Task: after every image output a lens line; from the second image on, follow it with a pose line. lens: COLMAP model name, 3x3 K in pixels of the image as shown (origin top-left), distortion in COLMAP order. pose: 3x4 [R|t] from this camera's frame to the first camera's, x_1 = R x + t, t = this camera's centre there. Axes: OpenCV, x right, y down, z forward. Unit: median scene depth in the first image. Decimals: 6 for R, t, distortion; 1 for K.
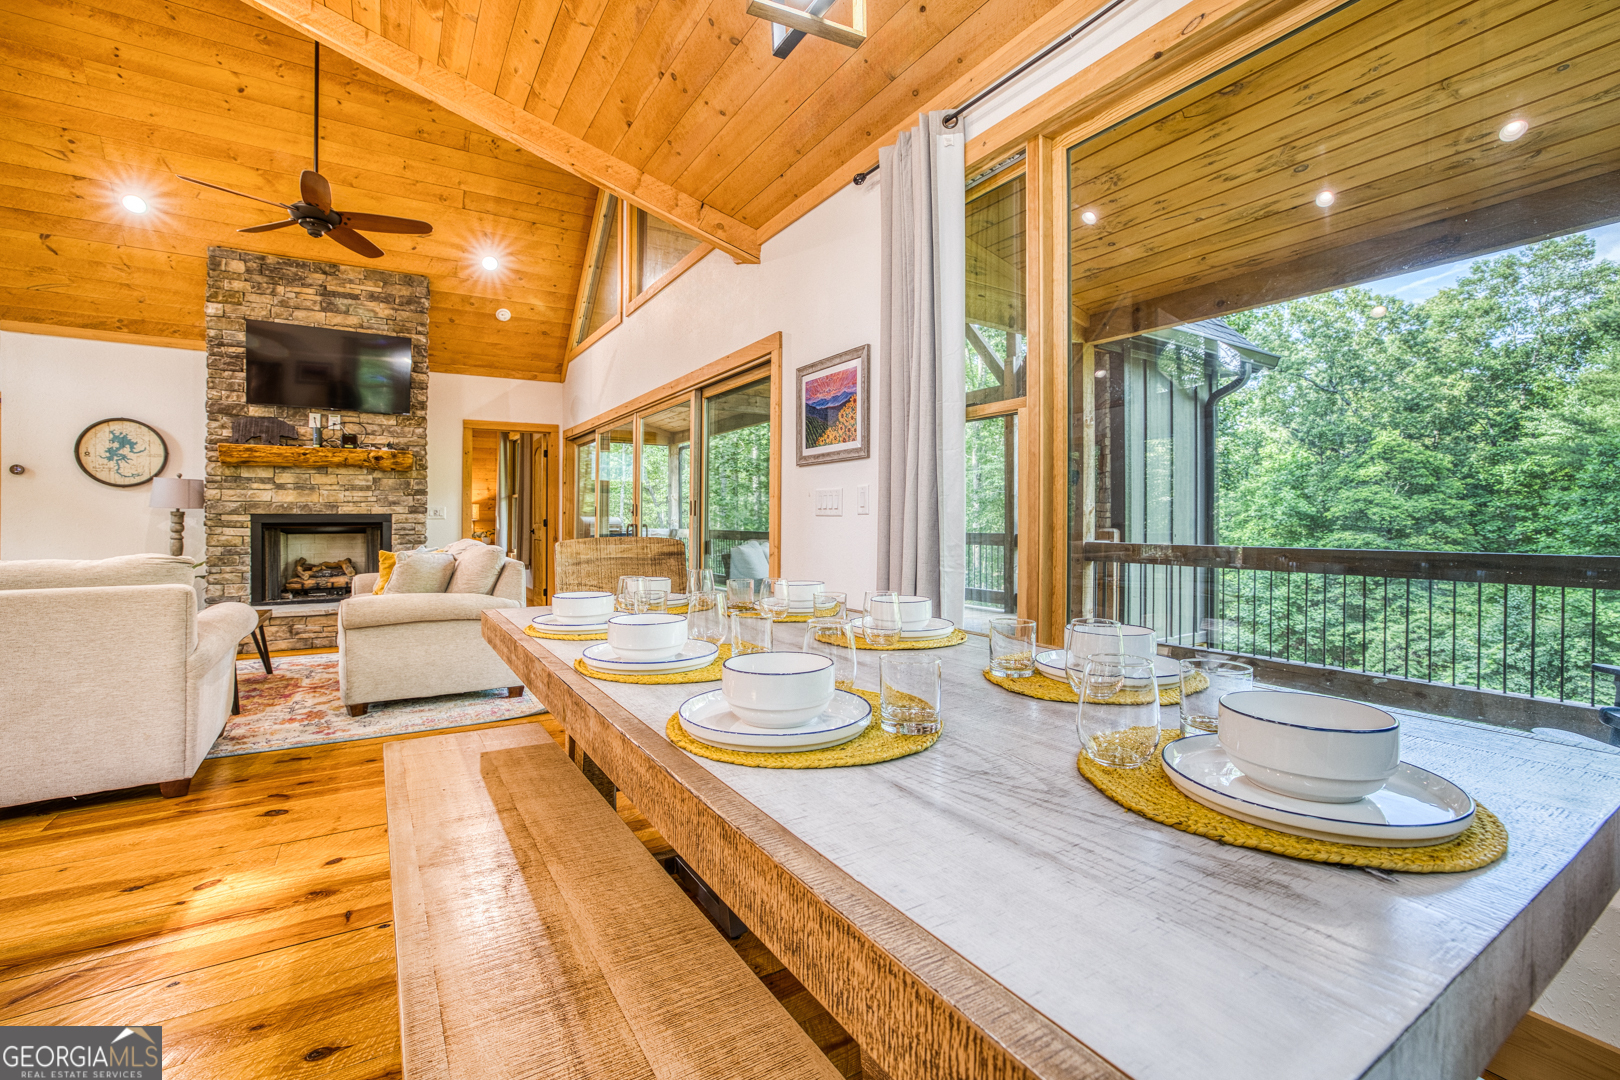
lens RADIAL K [[702.2, 0, 799.2], [0, 702.2, 526.0], [0, 0, 1]] dist [-0.047810, 0.016497]
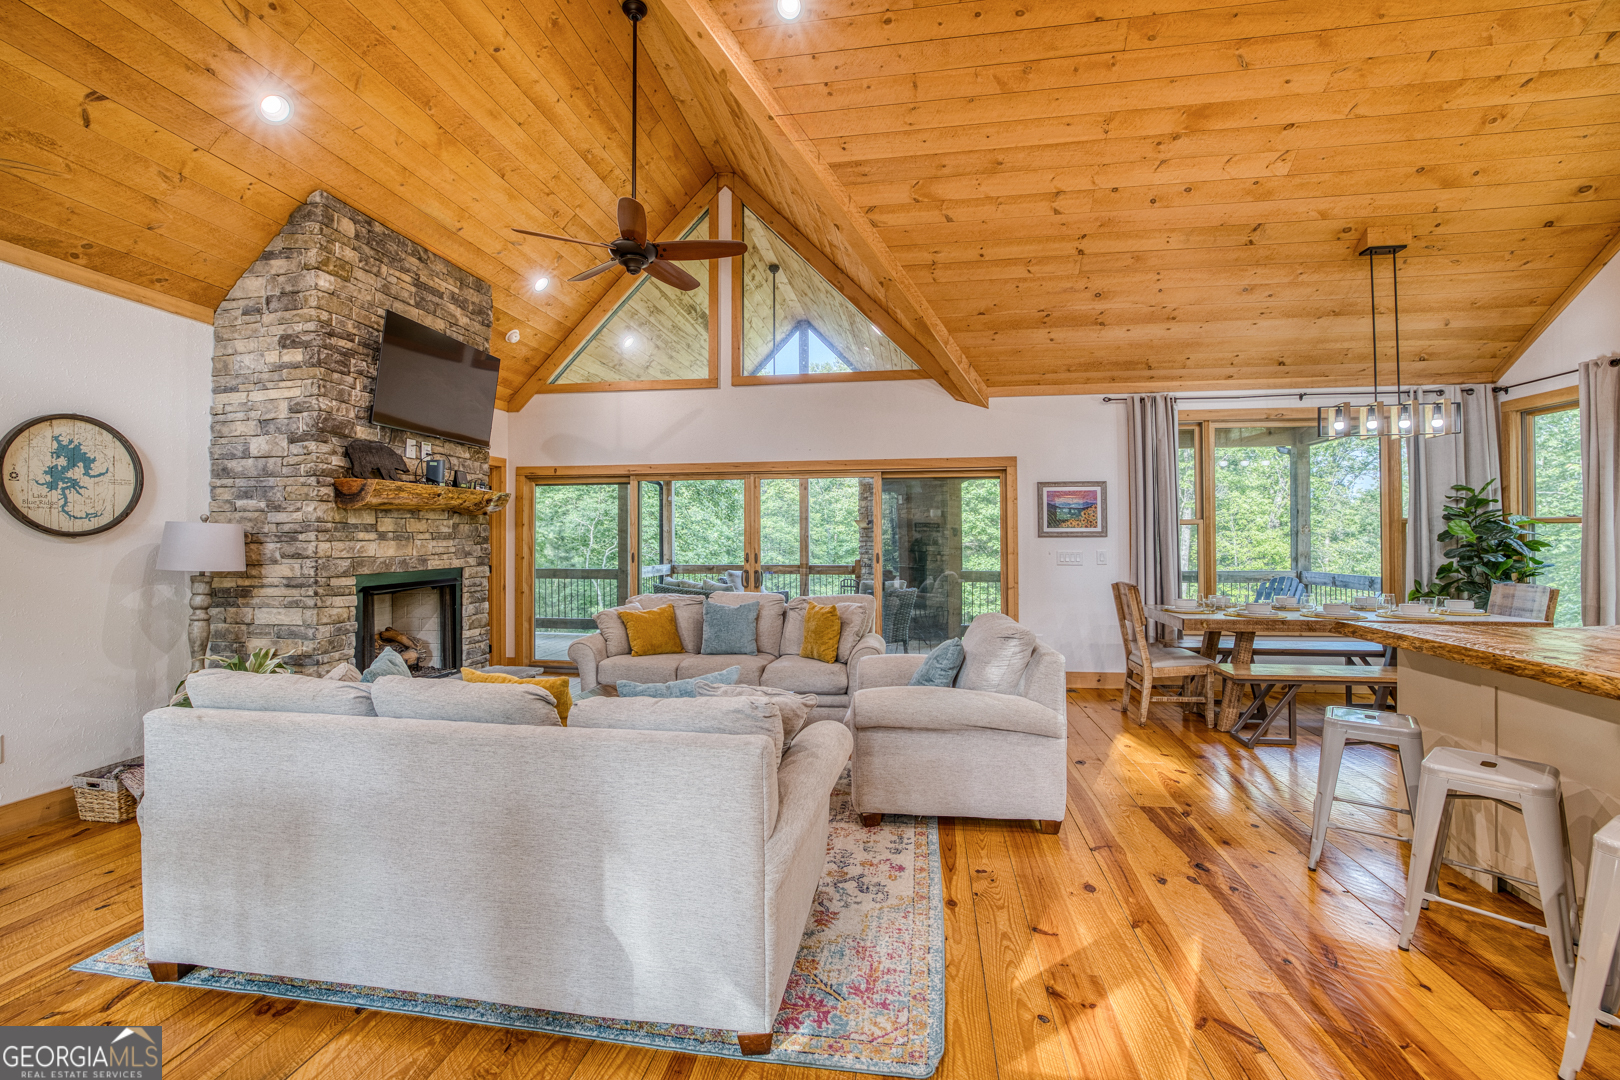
lens RADIAL K [[703.3, 0, 815.3], [0, 703.3, 537.3], [0, 0, 1]] dist [-0.041187, 0.014833]
pose [[0.651364, -0.001424, 0.758764, -1.043682], [0.010180, 0.999925, -0.006862, -0.047546], [-0.758697, 0.012194, 0.651330, 0.166780]]
